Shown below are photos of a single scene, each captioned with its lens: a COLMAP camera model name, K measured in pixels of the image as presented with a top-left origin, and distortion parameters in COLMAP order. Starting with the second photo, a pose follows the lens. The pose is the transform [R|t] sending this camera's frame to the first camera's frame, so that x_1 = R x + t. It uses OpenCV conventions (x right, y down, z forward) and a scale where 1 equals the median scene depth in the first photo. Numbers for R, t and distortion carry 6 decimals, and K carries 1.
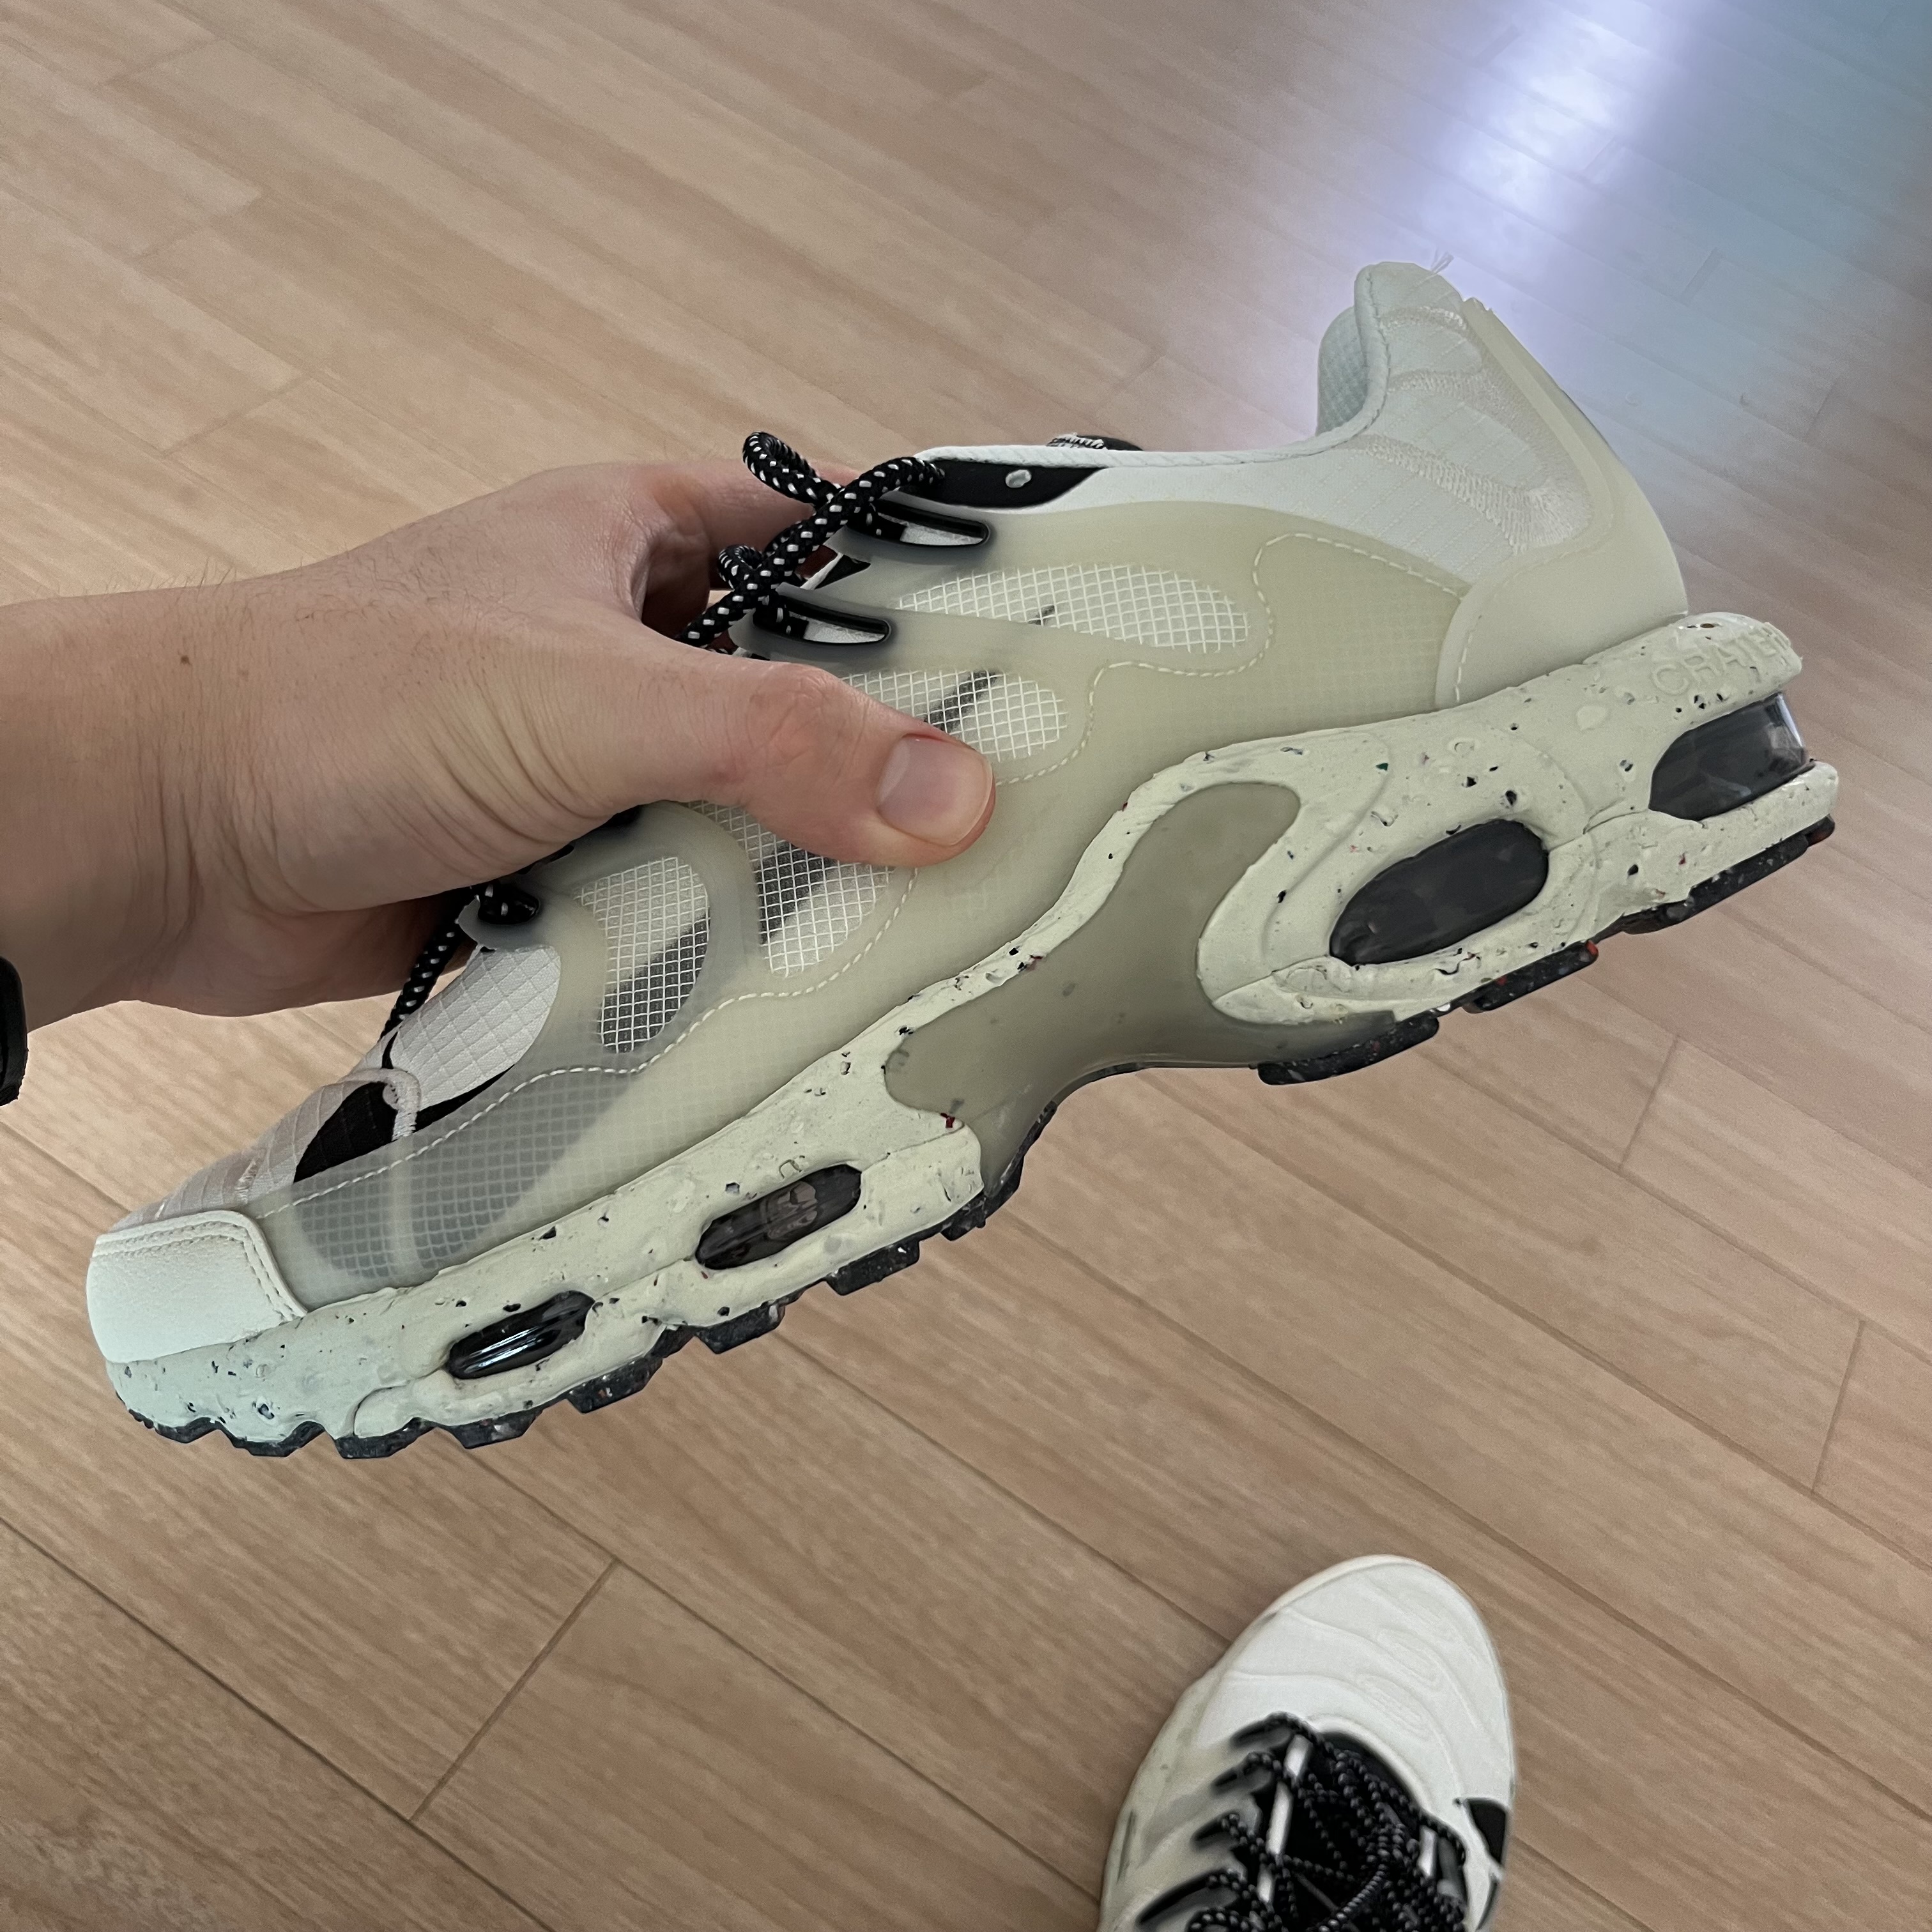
lens RADIAL K [[2148.1, 0, 966.0], [0, 2148.1, 966.0], [0, 0, 1]] dist [0.134578, -0.577143]
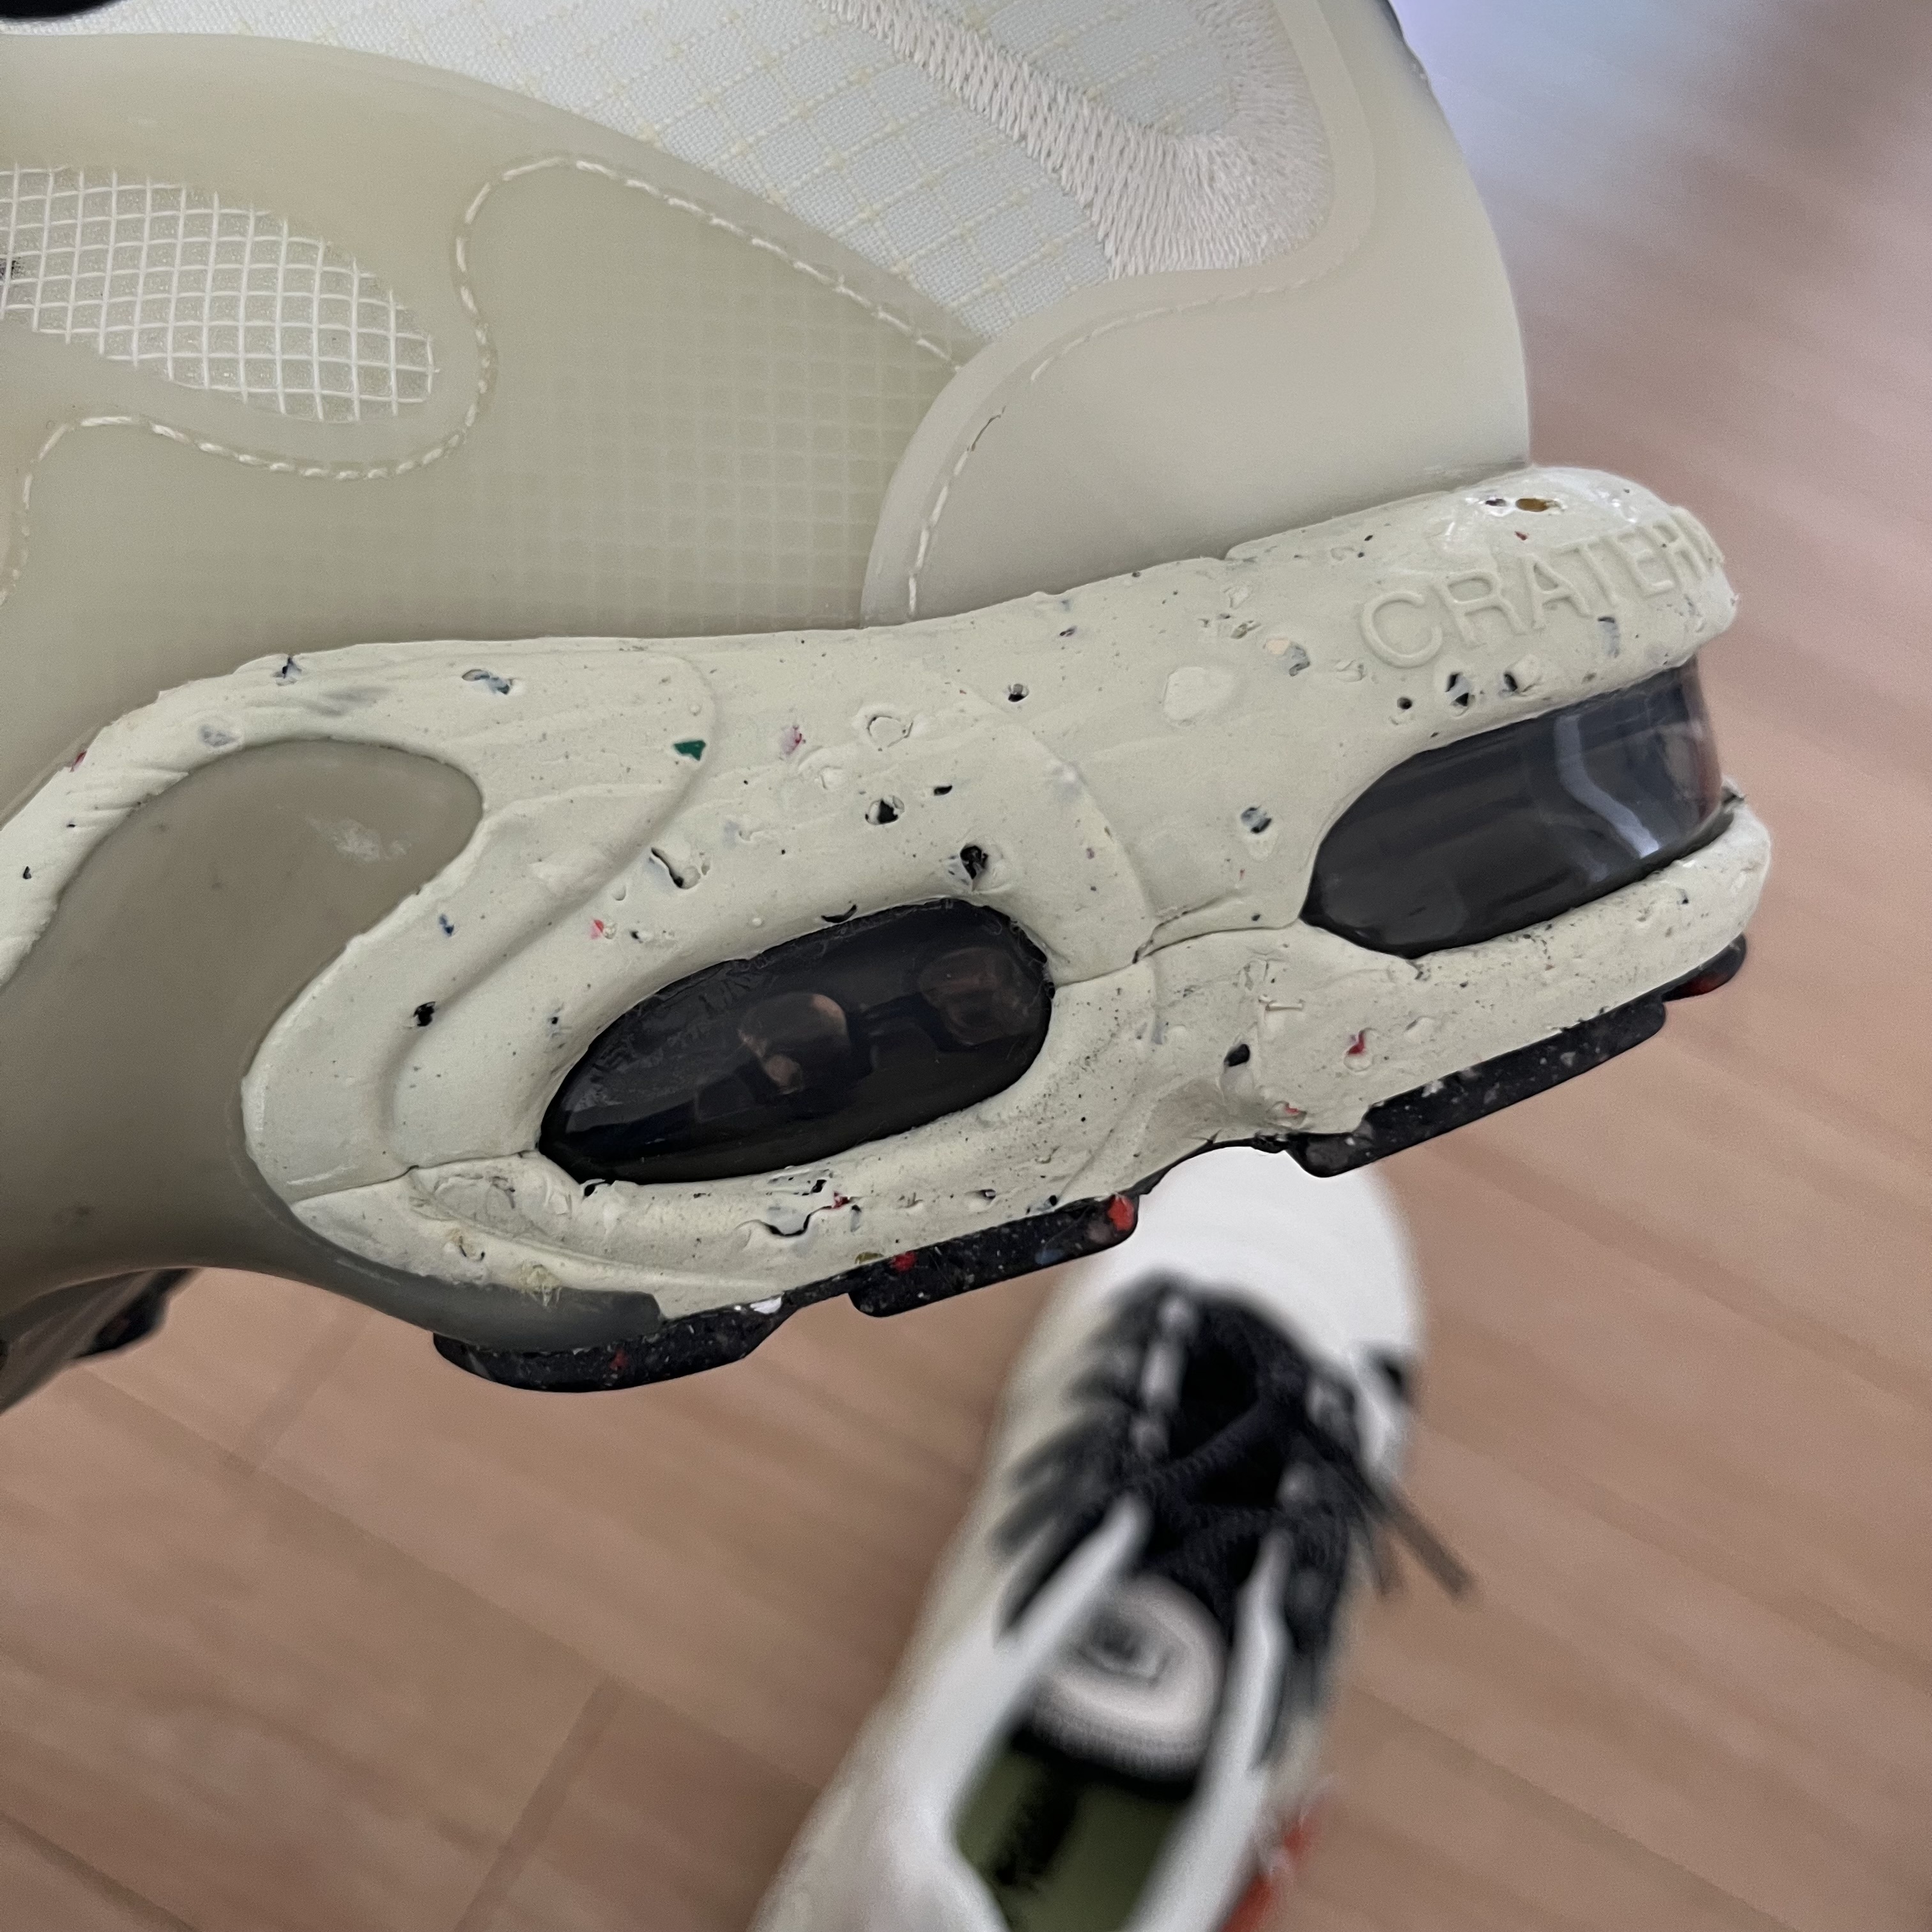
lens RADIAL K [[2148.1, 0, 966.0], [0, 2148.1, 966.0], [0, 0, 1]] dist [0.134578, -0.577143]
pose [[0.990811, 0.135096, -0.006596, 0.254461], [-0.132775, 0.980770, 0.143042, -0.117645], [0.025794, -0.140852, 0.989695, 0.569367]]
